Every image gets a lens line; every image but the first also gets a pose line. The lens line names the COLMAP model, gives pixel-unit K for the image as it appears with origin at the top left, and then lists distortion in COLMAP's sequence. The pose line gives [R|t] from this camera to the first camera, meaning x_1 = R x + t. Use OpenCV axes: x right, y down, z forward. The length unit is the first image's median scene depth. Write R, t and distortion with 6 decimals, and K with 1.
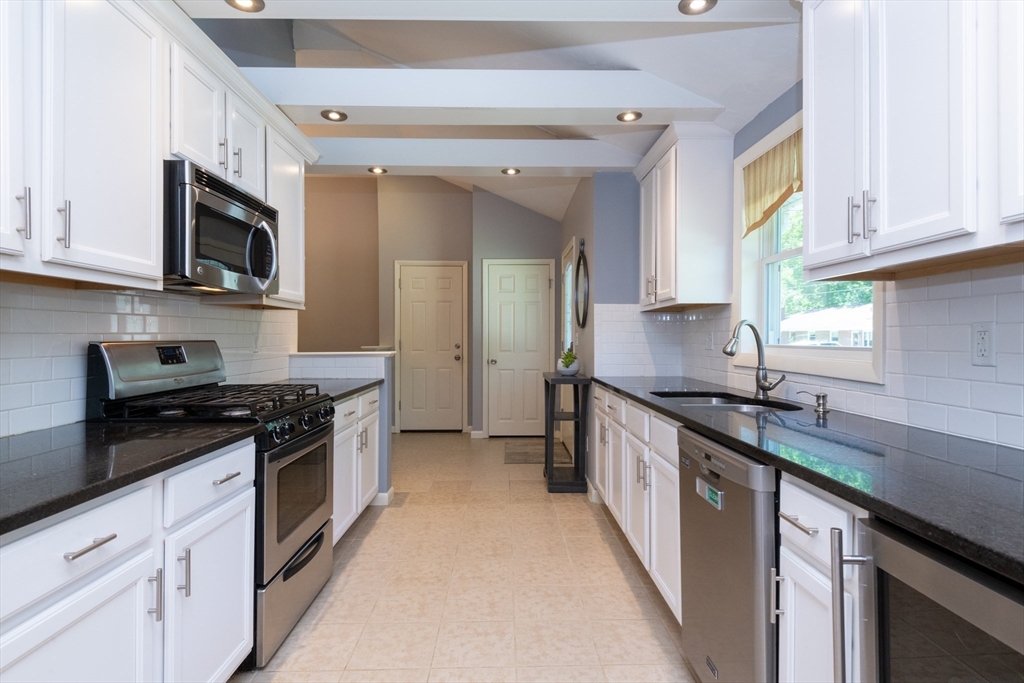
lens RADIAL K [[541.8, 0, 512.0], [0, 541.8, 337.3], [0, 0, 1]] dist [0.029924, -0.006821]
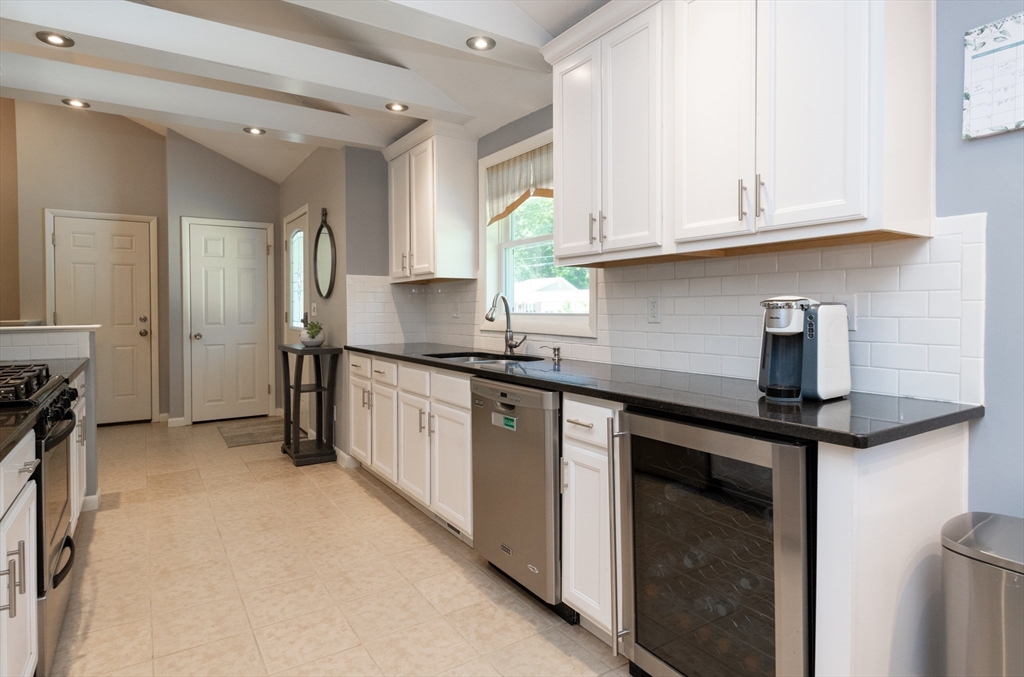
lens RADIAL K [[570.8, 0, 520.4], [0, 570.8, 310.2], [0, 0, 1]] dist [0.018147, -0.009803]
pose [[0.841549, -0.003278, 0.540171, -0.215627], [0.002263, 0.999994, 0.002543, 0.004733], [-0.540177, -0.000918, 0.841551, -0.121270]]
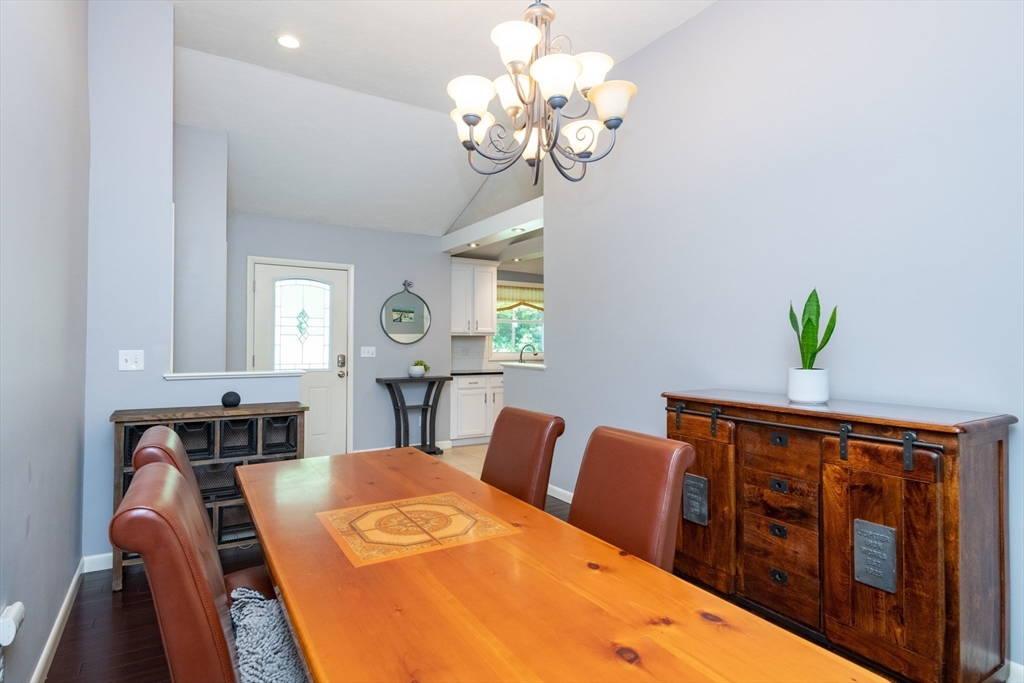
lens RADIAL K [[541.8, 0, 515.5], [0, 541.8, 343.4], [0, 0, 1]] dist [0.029924, -0.006821]
pose [[-0.490605, 0.025511, 0.871008, -1.916485], [0.010413, 0.999672, -0.023414, 0.026175], [-0.871320, -0.002417, -0.490710, 2.266921]]
